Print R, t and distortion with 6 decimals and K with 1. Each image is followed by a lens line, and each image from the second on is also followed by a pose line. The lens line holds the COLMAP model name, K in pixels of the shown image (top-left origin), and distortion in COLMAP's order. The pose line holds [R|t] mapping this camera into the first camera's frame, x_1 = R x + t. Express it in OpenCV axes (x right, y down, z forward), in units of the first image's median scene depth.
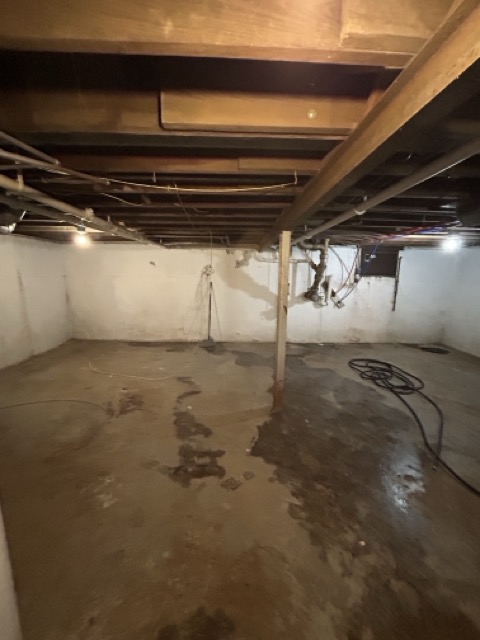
lens RADIAL K [[260.8, 0, 241.4], [0, 260.8, 319.3], [0, 0, 1]] dist [0.004448, -0.000240]
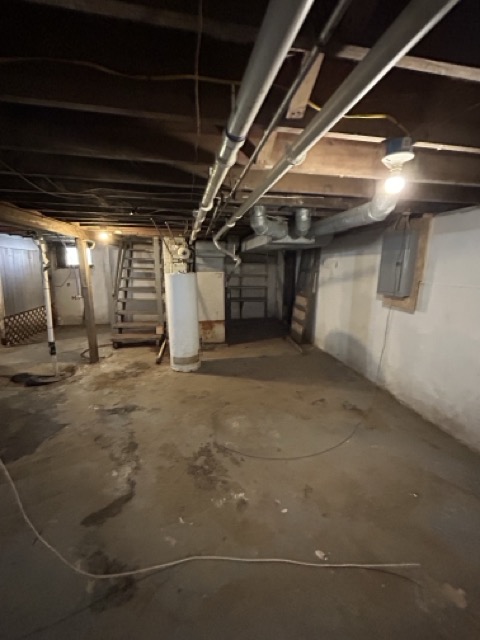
lens RADIAL K [[260.8, 0, 241.4], [0, 260.8, 319.3], [0, 0, 1]] dist [0.004448, -0.000240]
pose [[-0.988318, 0.019986, -0.151091, -0.642954], [-0.039630, 0.923563, 0.381394, -0.444634], [0.147165, 0.382926, -0.911981, 2.265227]]
